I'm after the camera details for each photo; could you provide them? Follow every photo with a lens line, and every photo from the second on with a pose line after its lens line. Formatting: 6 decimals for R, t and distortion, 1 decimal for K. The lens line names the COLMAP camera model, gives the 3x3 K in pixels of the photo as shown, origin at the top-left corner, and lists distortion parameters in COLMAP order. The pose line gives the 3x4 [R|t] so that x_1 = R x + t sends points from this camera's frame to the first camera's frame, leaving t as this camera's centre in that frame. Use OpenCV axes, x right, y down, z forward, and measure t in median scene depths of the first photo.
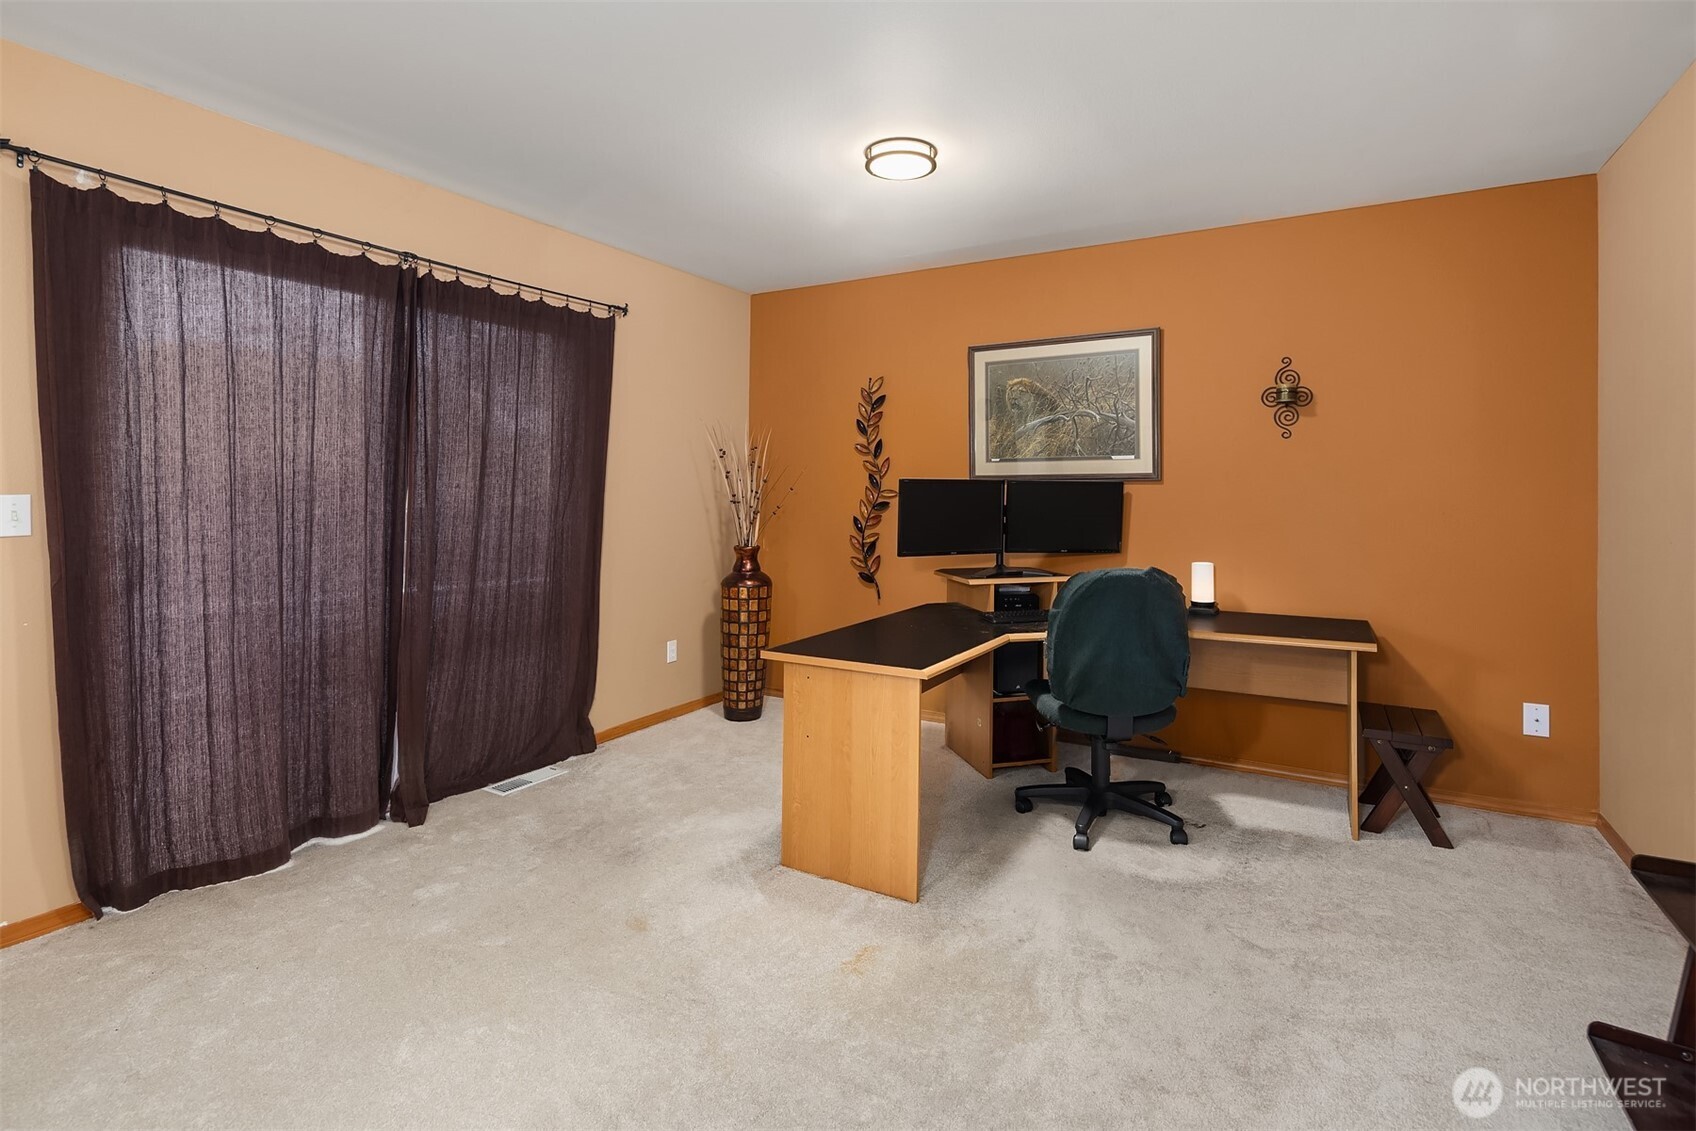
lens RADIAL K [[836.9, 0, 844.7], [0, 836.9, 562.2], [0, 0, 1]] dist [0.006611, -0.005891]
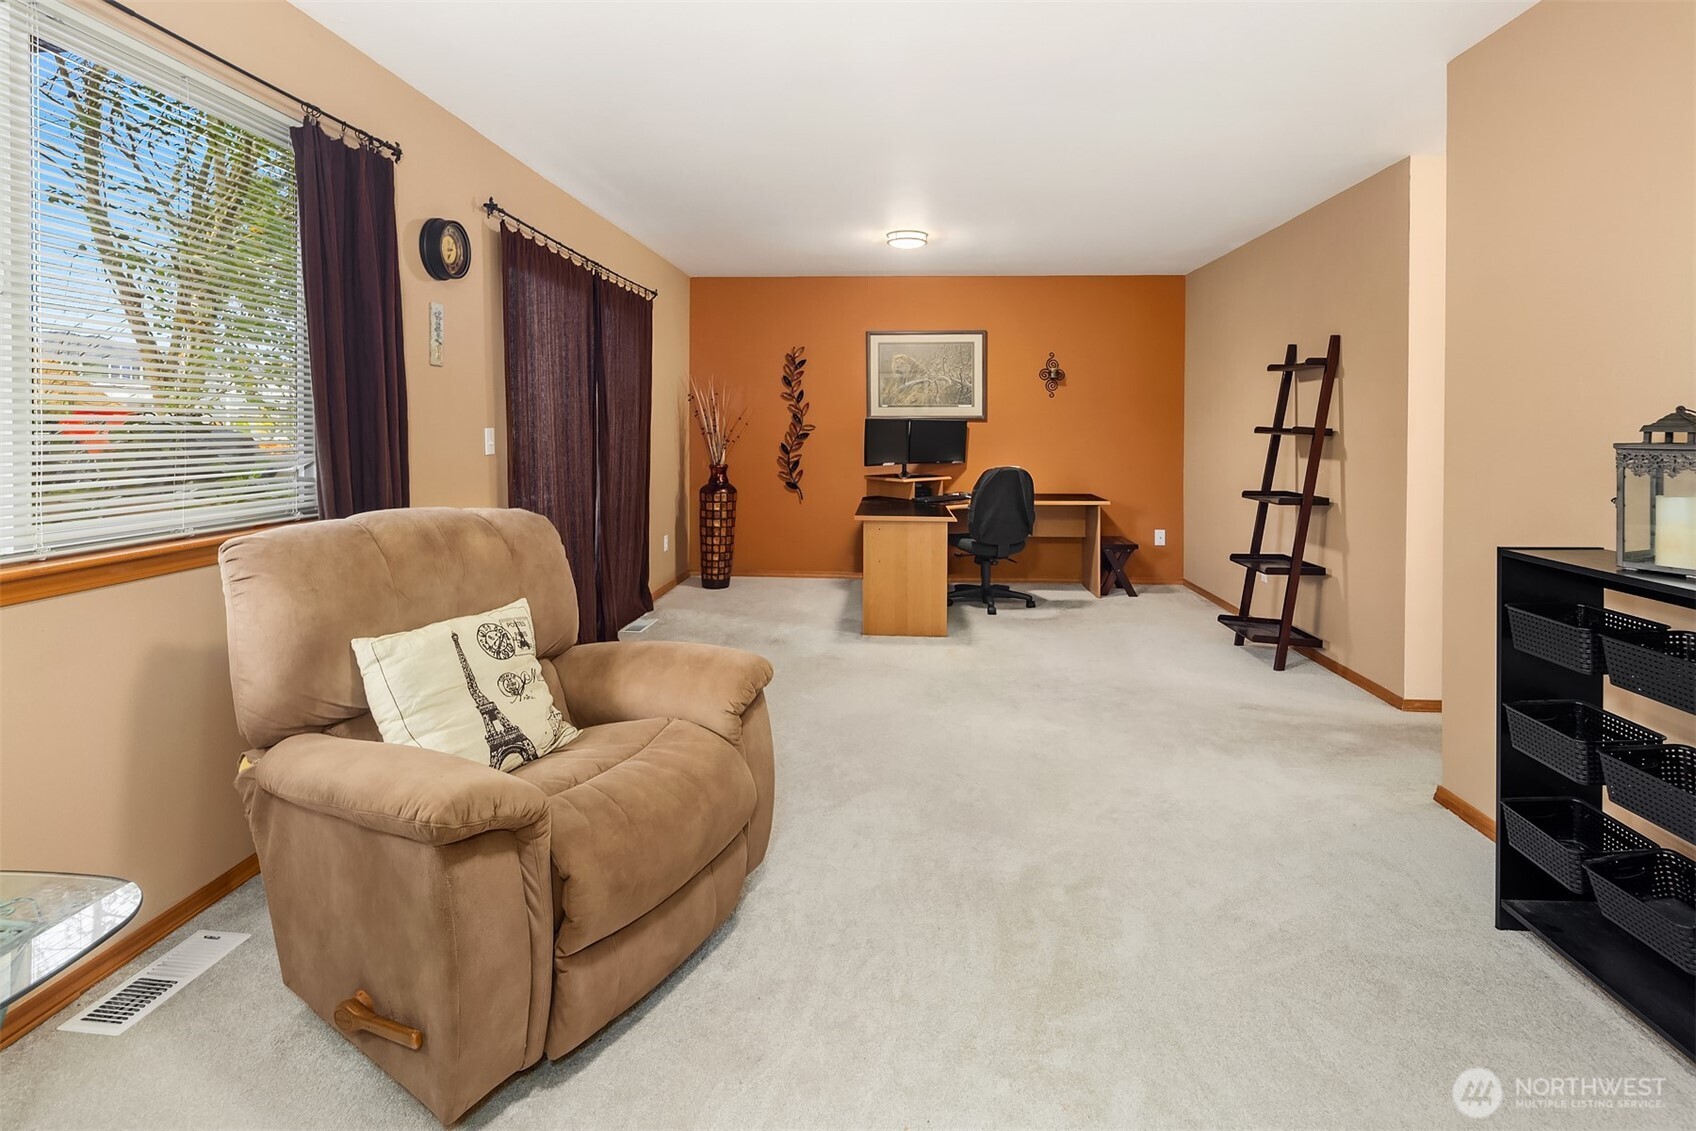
lens RADIAL K [[836.9, 0, 851.9], [0, 836.9, 561.6], [0, 0, 1]] dist [0.006611, -0.005891]
pose [[0.897554, -0.068827, 0.435498, -0.586067], [0.034320, 0.995650, 0.086622, 0.030942], [-0.439566, -0.062802, 0.896012, -0.403591]]
